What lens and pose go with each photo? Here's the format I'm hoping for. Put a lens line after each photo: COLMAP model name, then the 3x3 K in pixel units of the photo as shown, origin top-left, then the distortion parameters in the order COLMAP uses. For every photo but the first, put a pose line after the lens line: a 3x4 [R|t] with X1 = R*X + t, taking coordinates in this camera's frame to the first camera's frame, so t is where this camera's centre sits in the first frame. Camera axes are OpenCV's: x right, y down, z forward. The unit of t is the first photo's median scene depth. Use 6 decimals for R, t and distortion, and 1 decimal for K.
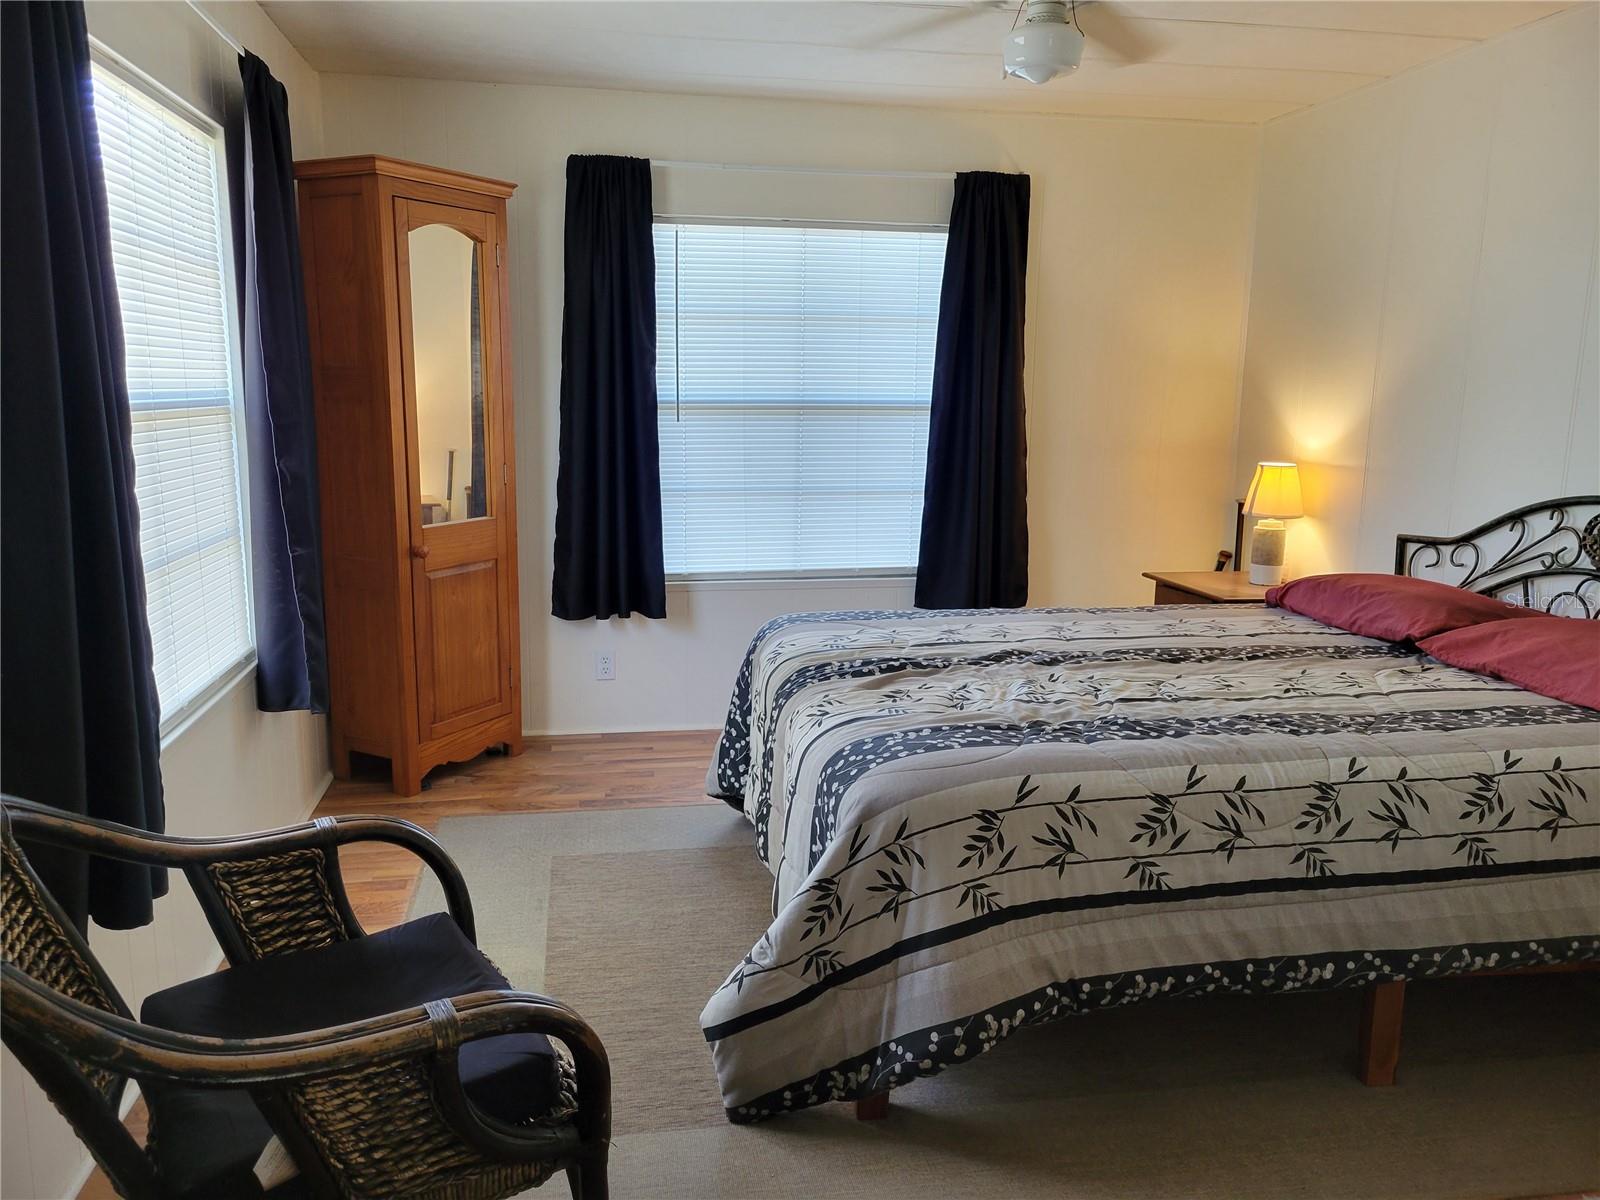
lens RADIAL K [[1202.4, 0, 792.6], [0, 1202.4, 599.0], [0, 0, 1]] dist [0.049942, -0.029042]
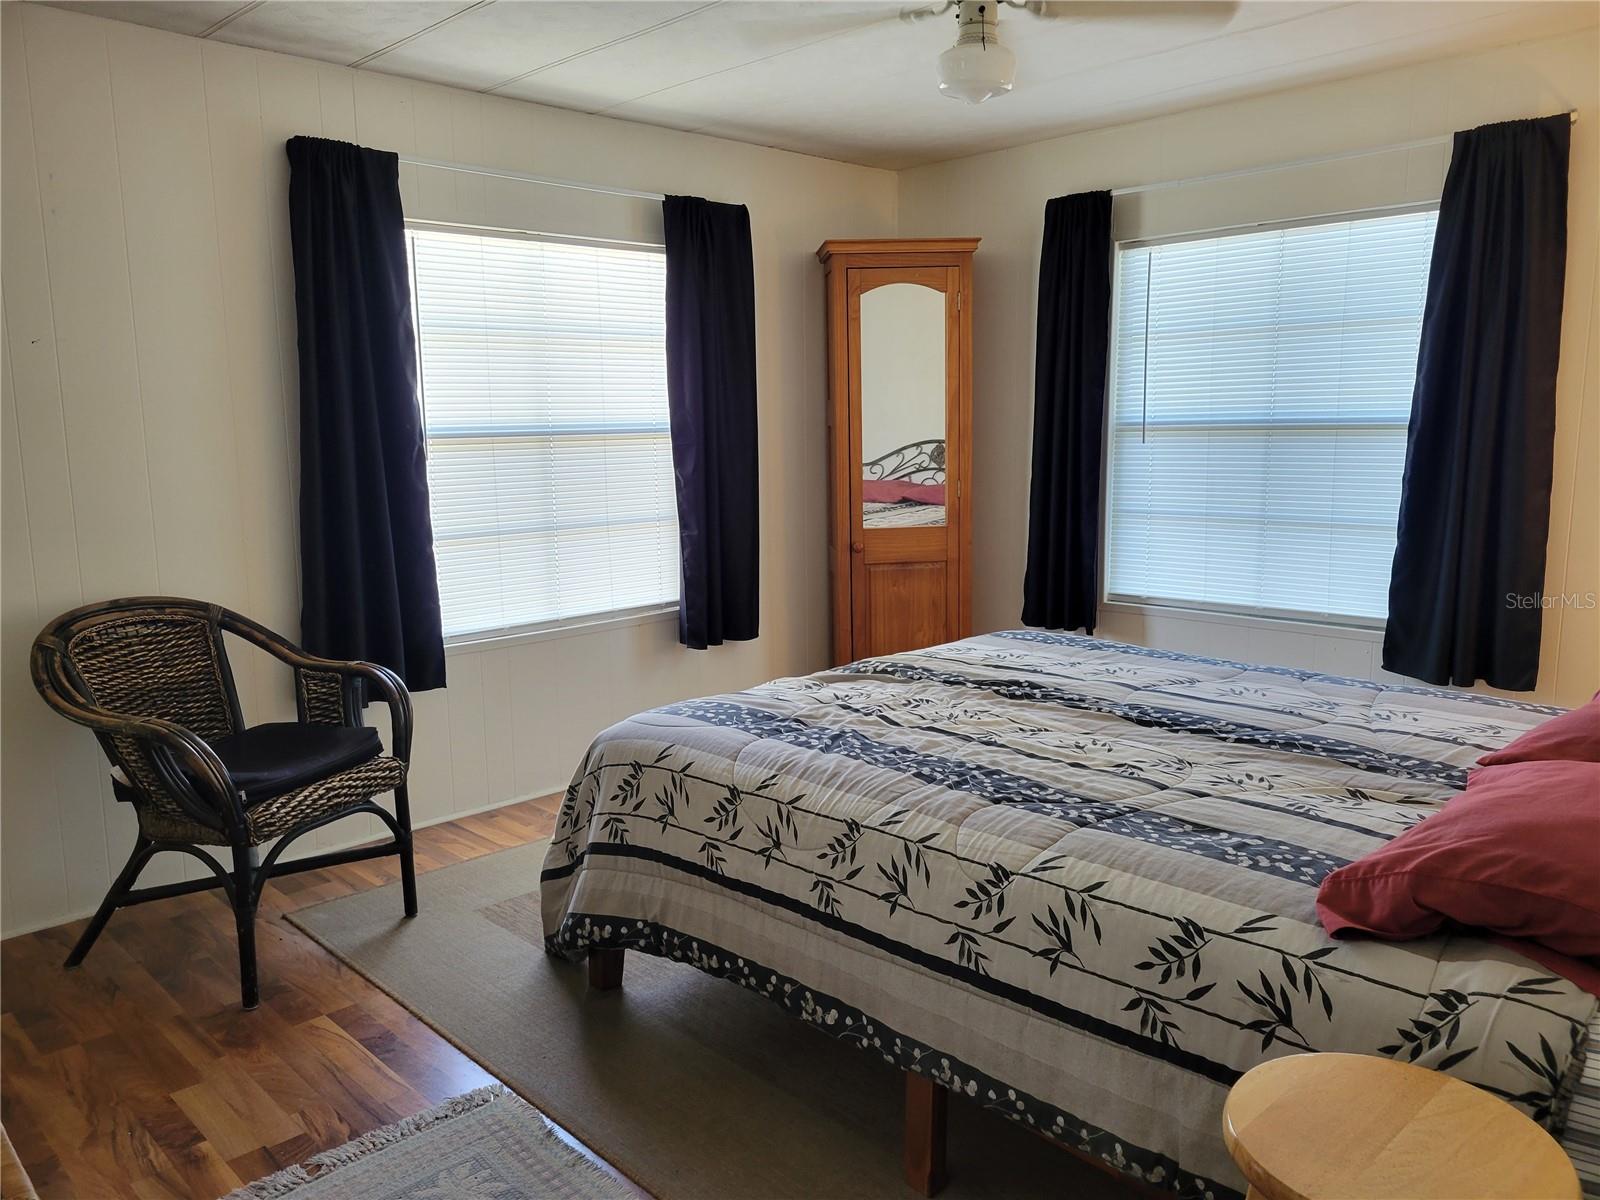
lens RADIAL K [[1202.4, 0, 795.9], [0, 1202.4, 601.1], [0, 0, 1]] dist [0.049942, -0.029042]
pose [[0.557416, 0.108394, -0.823127, 1.001348], [-0.124184, 0.991172, 0.046426, -0.049235], [0.820893, 0.076341, 0.565956, 0.356754]]
